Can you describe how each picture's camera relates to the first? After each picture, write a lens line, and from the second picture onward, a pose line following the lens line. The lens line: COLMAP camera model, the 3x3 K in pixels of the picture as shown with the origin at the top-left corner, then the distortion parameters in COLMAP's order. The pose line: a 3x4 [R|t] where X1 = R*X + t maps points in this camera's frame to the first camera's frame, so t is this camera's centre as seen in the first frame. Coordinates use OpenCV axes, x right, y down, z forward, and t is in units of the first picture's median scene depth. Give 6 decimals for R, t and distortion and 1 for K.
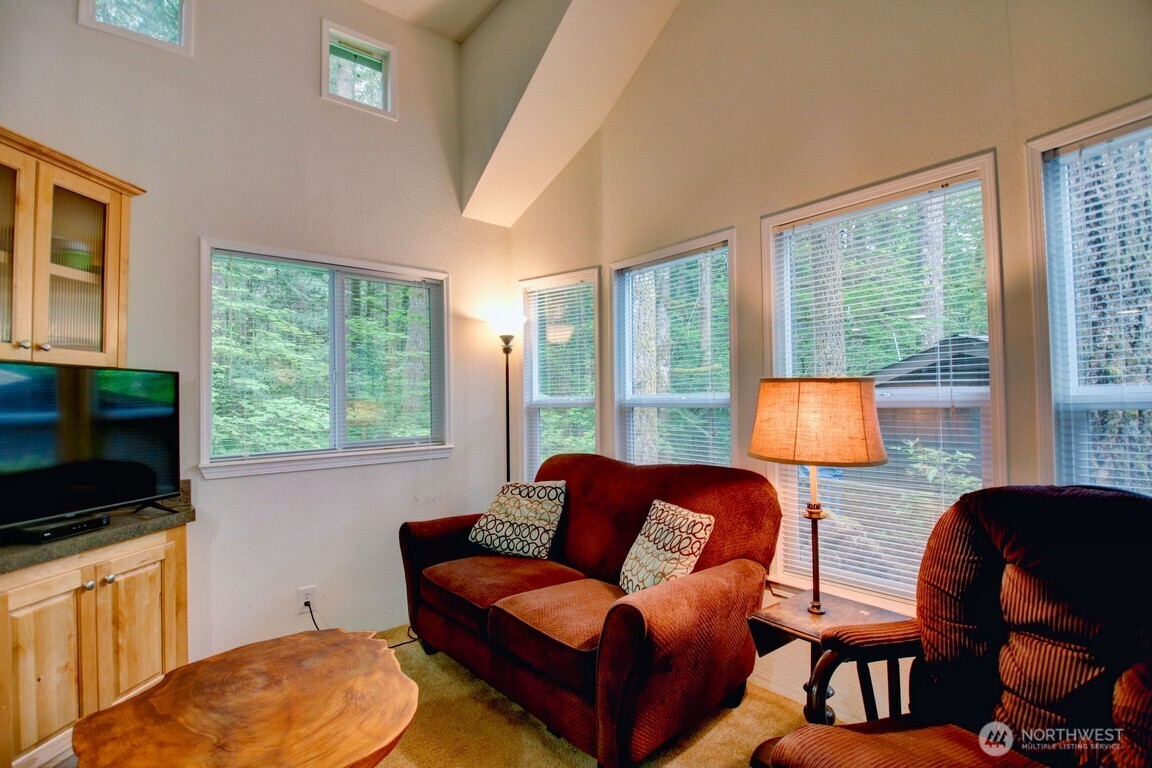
lens RADIAL K [[540.3, 0, 576.0], [0, 540.3, 384.0], [0, 0, 1]] dist [0.000194, -0.000037]
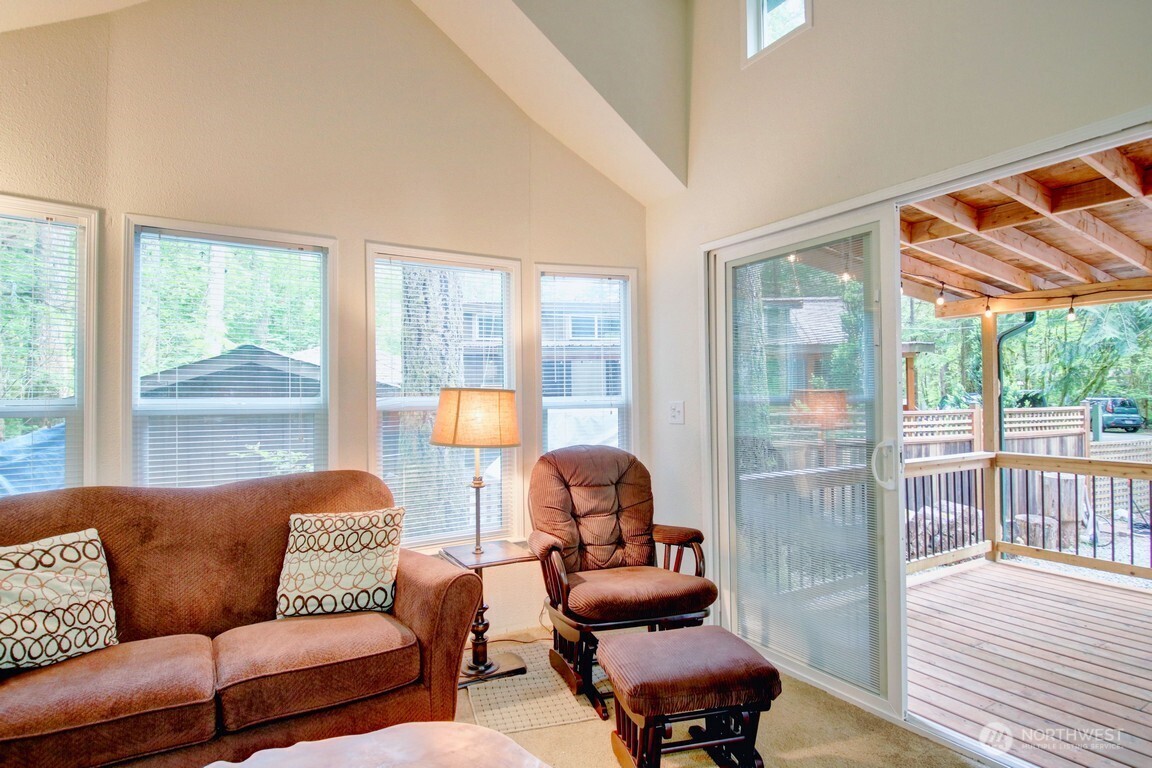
lens RADIAL K [[631.2, 0, 576.0], [0, 631.2, 384.0], [0, 0, 1]] dist [-0.001058, -0.000639]
pose [[0.154305, 0.036327, 0.987355, -0.742051], [-0.021948, 0.999203, -0.033333, 0.017444], [-0.987780, -0.016527, 0.154979, 0.326465]]
